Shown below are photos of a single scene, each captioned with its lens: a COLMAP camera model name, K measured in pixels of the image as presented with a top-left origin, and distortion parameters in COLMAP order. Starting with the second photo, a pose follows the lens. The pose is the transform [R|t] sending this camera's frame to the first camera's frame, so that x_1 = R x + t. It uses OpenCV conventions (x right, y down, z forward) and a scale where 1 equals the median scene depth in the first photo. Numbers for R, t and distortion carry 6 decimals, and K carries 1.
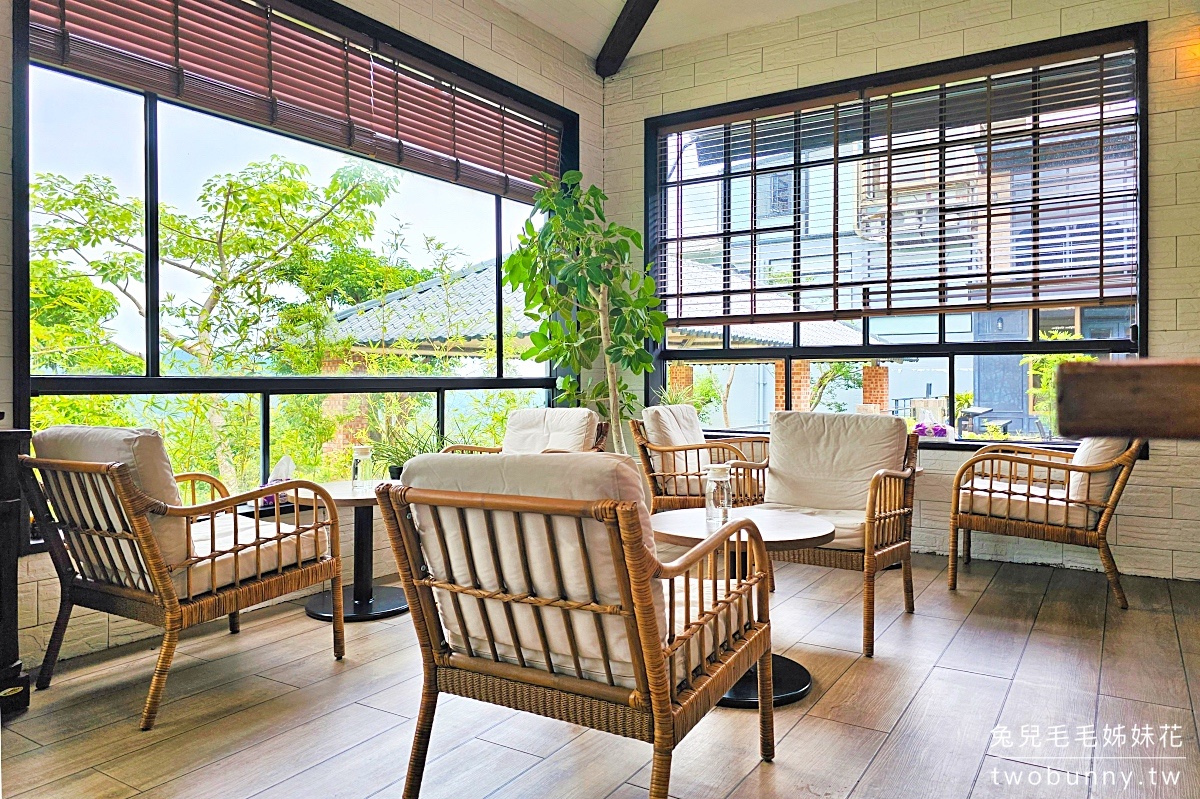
lens RADIAL K [[823.8, 0, 613.1], [0, 823.8, 394.1], [0, 0, 1]] dist [0.030337, 0.000573]
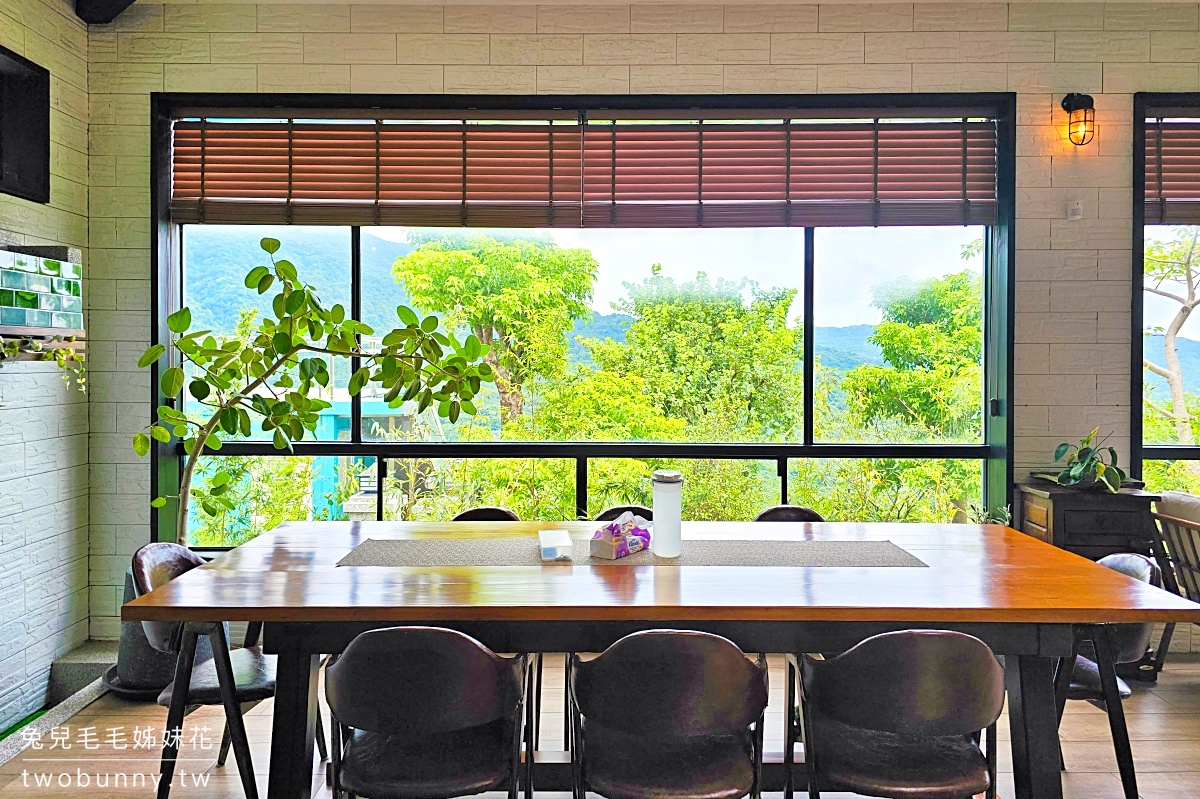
lens RADIAL K [[826.2, 0, 601.7], [0, 826.2, 358.9], [0, 0, 1]] dist [0.061834, -0.061076]
pose [[0.541969, 0.004860, -0.840384, 0.007212], [-0.020213, 0.999769, -0.007254, -0.096410], [0.840155, 0.020918, 0.541942, -0.369528]]
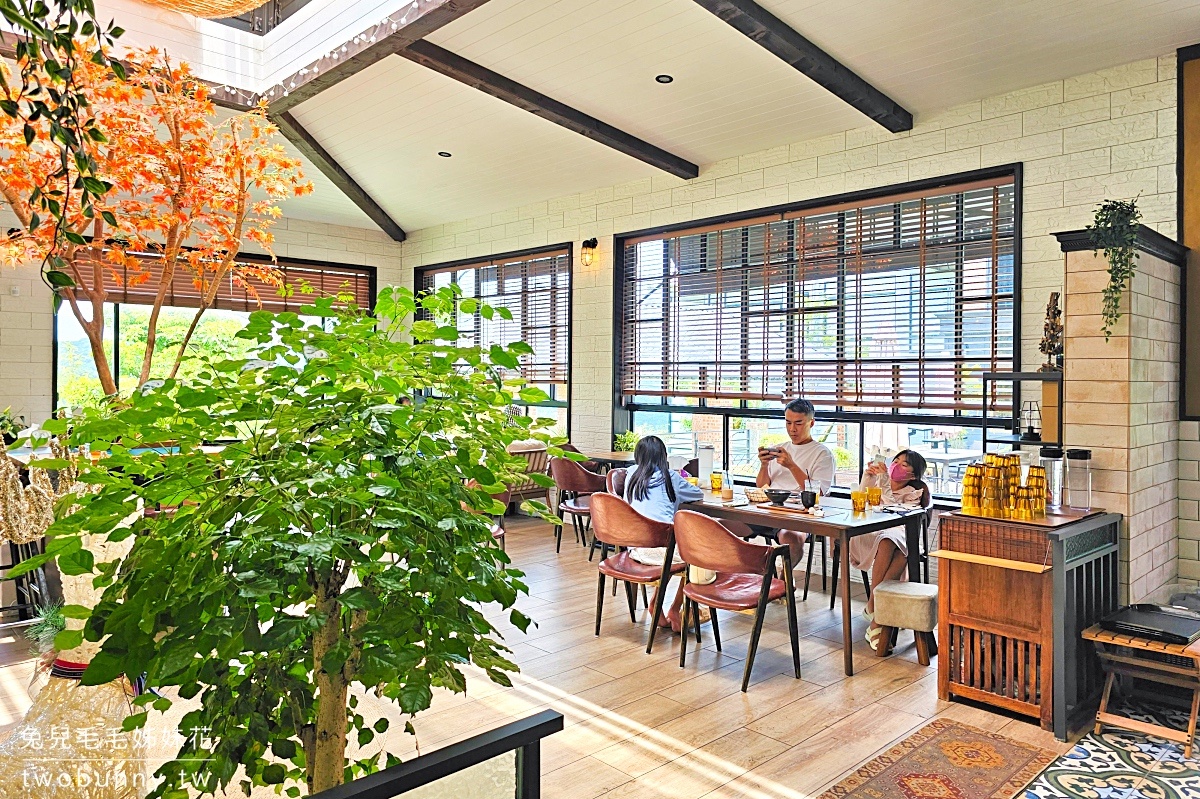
lens RADIAL K [[823.8, 0, 613.1], [0, 823.8, 394.1], [0, 0, 1]] dist [0.030337, 0.000573]
pose [[0.971426, 0.017330, -0.236708, 1.130344], [-0.017500, 0.999846, 0.001383, -0.091350], [0.236695, 0.002798, 0.971580, -0.796967]]
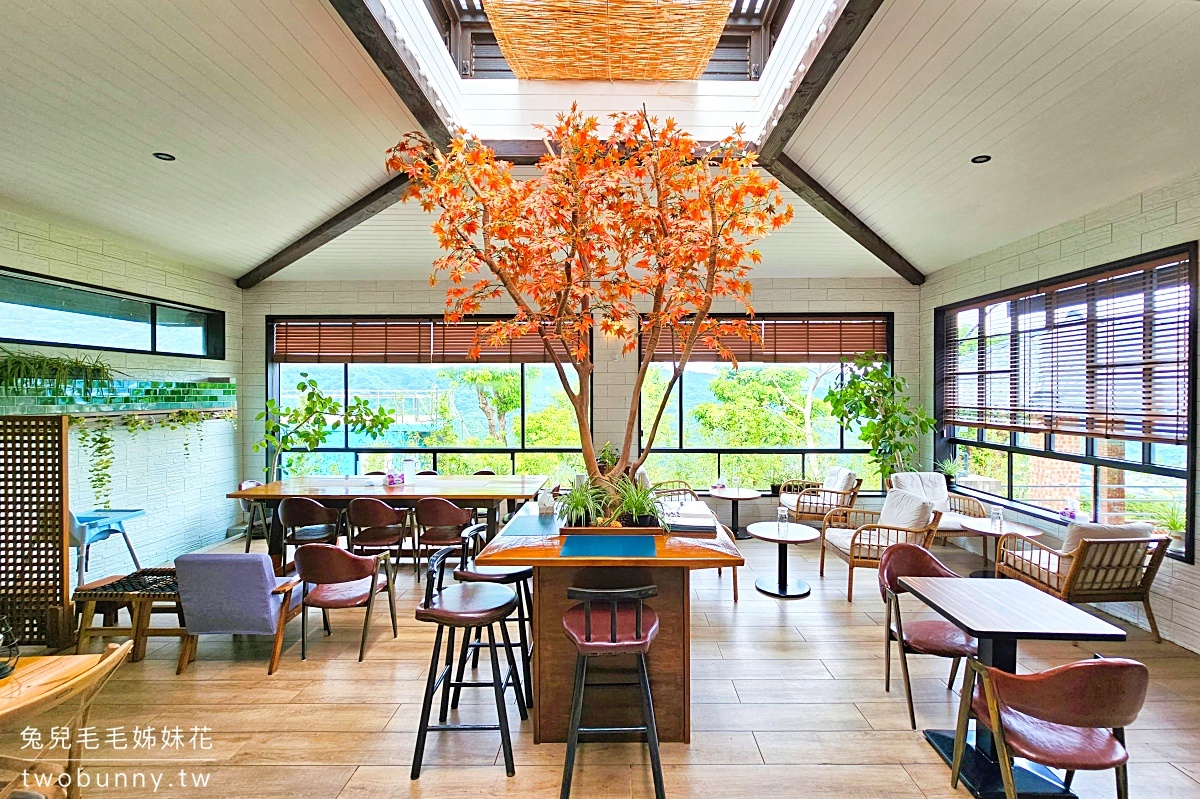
lens RADIAL K [[523.6, 0, 618.0], [0, 523.6, 392.7], [0, 0, 1]] dist [-0.000802, 0.000028]
pose [[0.529257, 0.005439, -0.848444, 0.819513], [-0.017831, 0.999830, -0.004714, -0.172402], [0.848274, 0.017623, 0.529264, -0.221151]]
